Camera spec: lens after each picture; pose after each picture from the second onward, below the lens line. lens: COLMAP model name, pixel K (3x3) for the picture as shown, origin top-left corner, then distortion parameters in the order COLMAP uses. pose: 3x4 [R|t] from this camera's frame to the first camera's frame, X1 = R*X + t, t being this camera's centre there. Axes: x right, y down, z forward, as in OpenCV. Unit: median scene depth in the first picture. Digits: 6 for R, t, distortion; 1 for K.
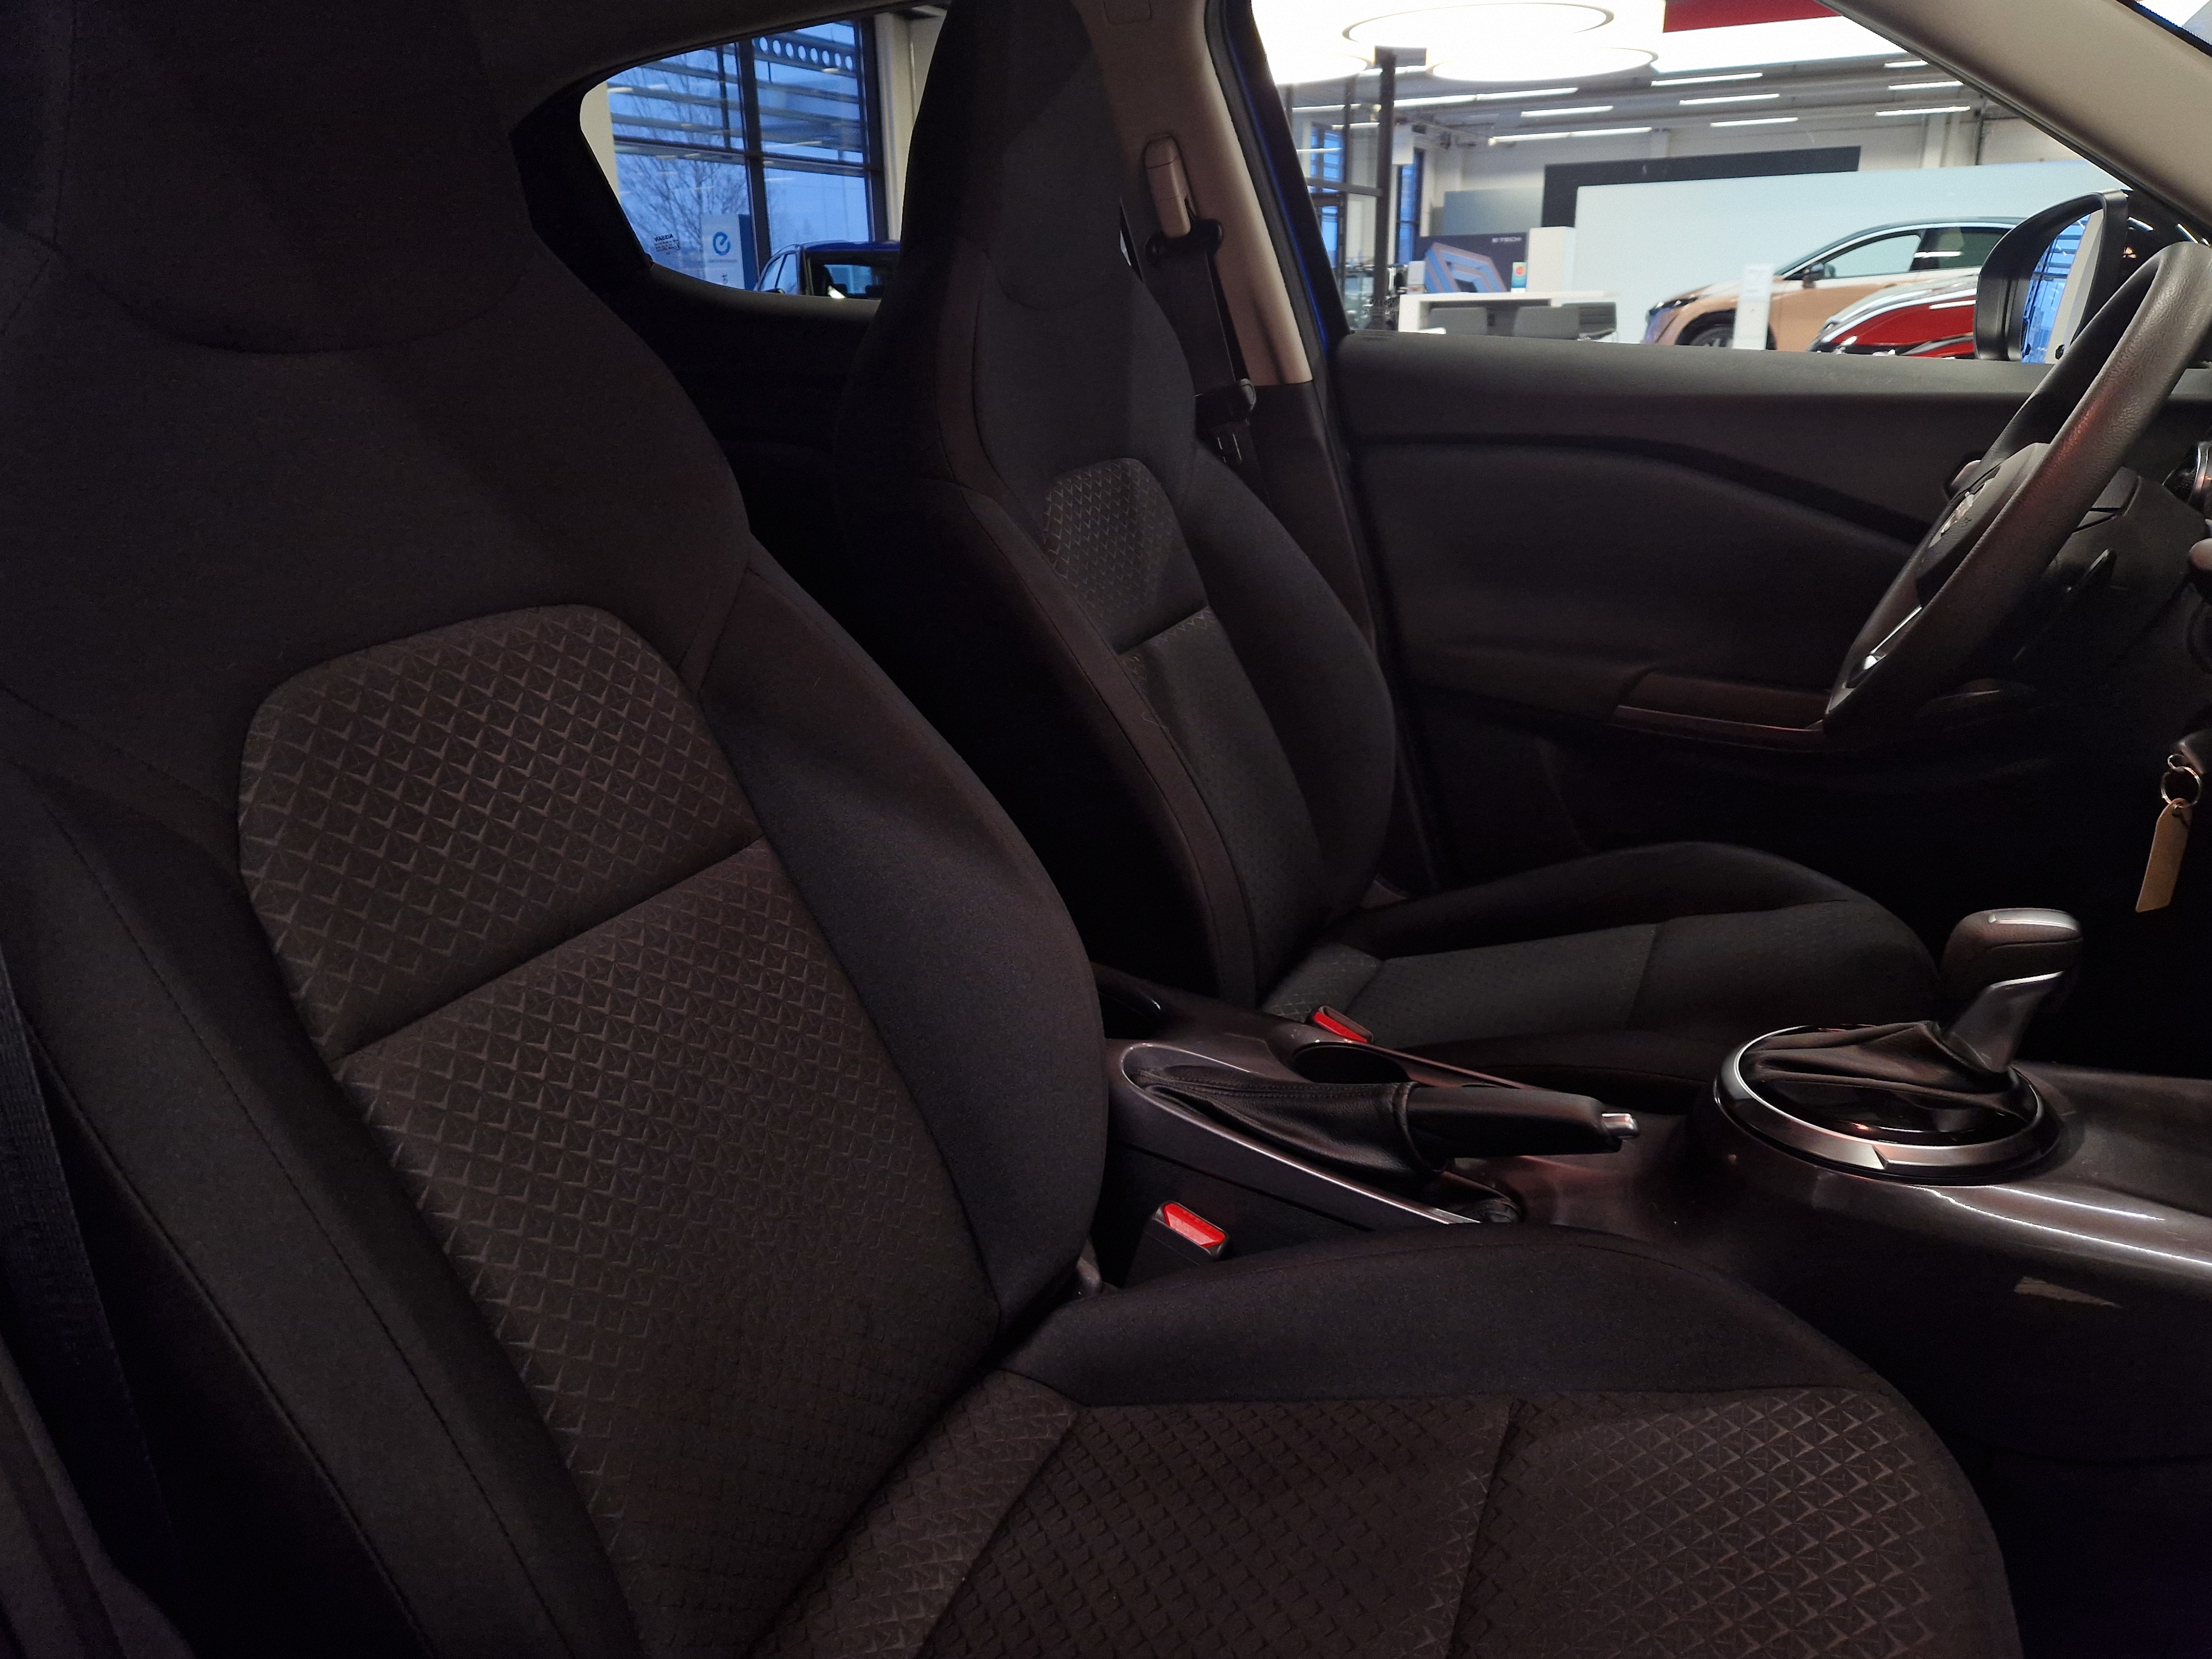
lens RADIAL K [[1543.7, 0, 1103.4], [0, 1543.7, 848.8], [0, 0, 1]] dist [0.091393, -0.051231]
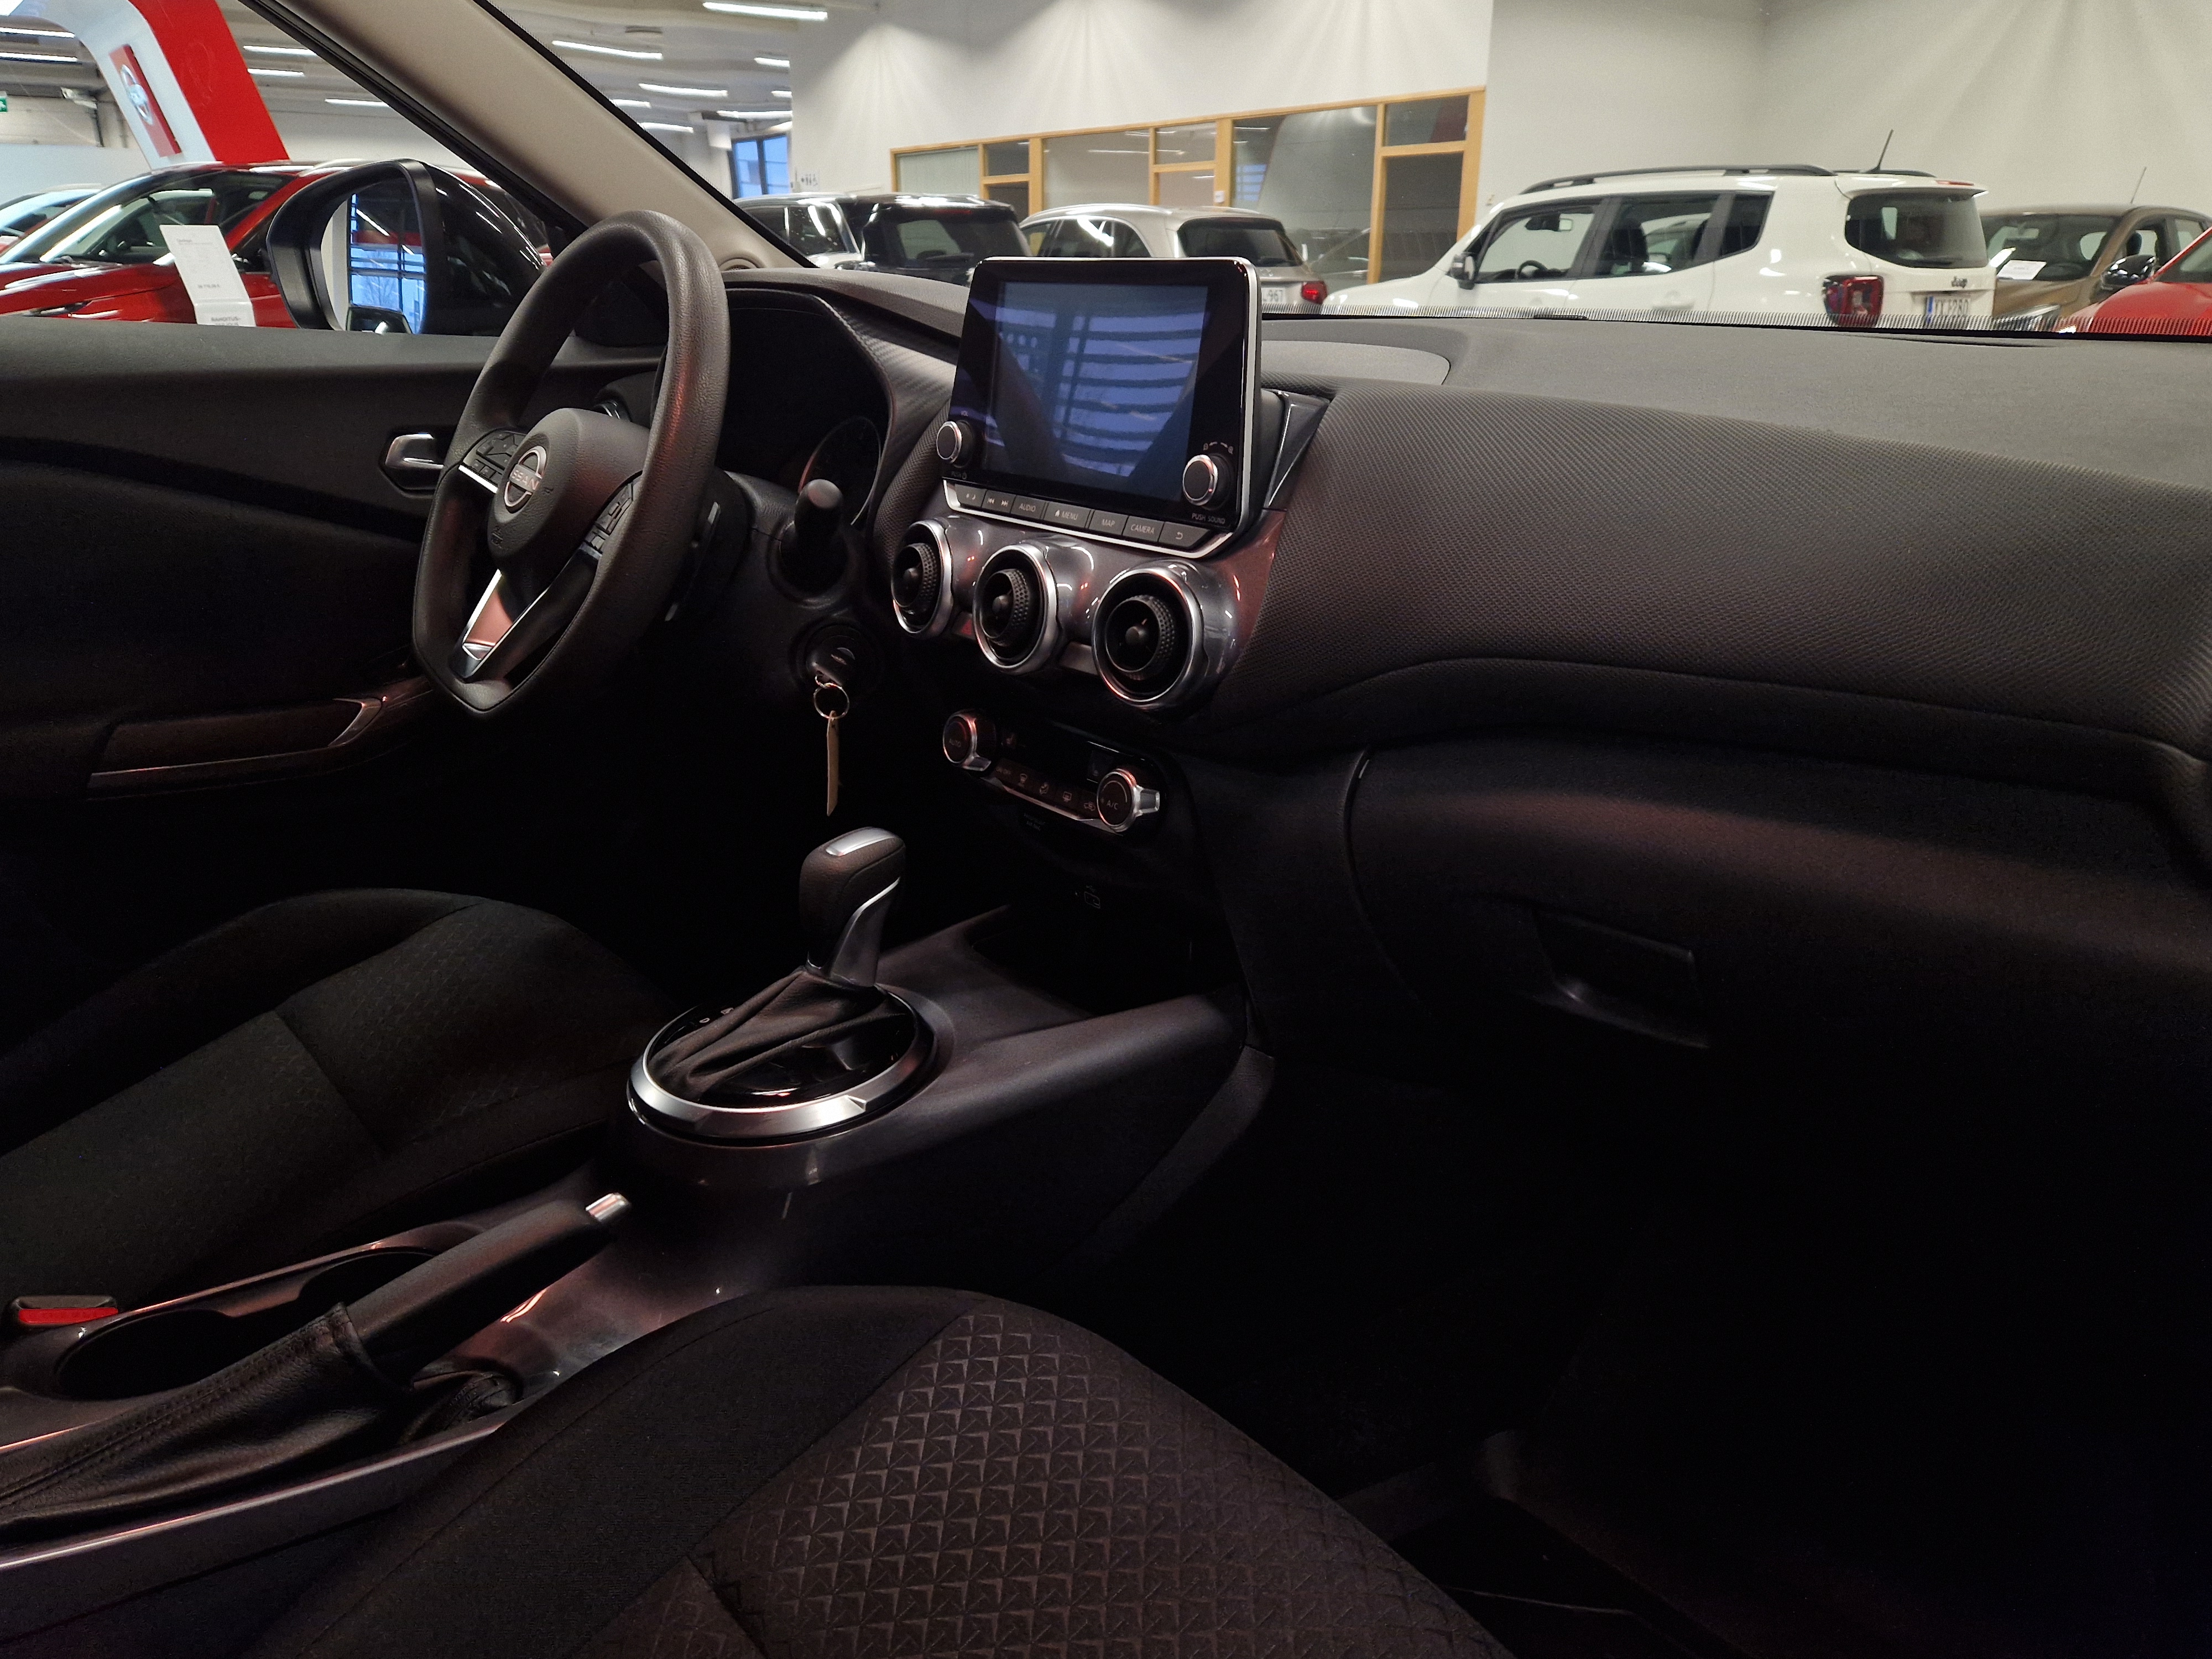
lens RADIAL K [[1543.7, 0, 1103.4], [0, 1543.7, 848.8], [0, 0, 1]] dist [0.091393, -0.051231]
pose [[0.449541, -0.289072, 0.845192, -0.202350], [0.291243, 0.941916, 0.167247, -0.068198], [-0.844447, 0.170972, 0.507620, 0.290152]]
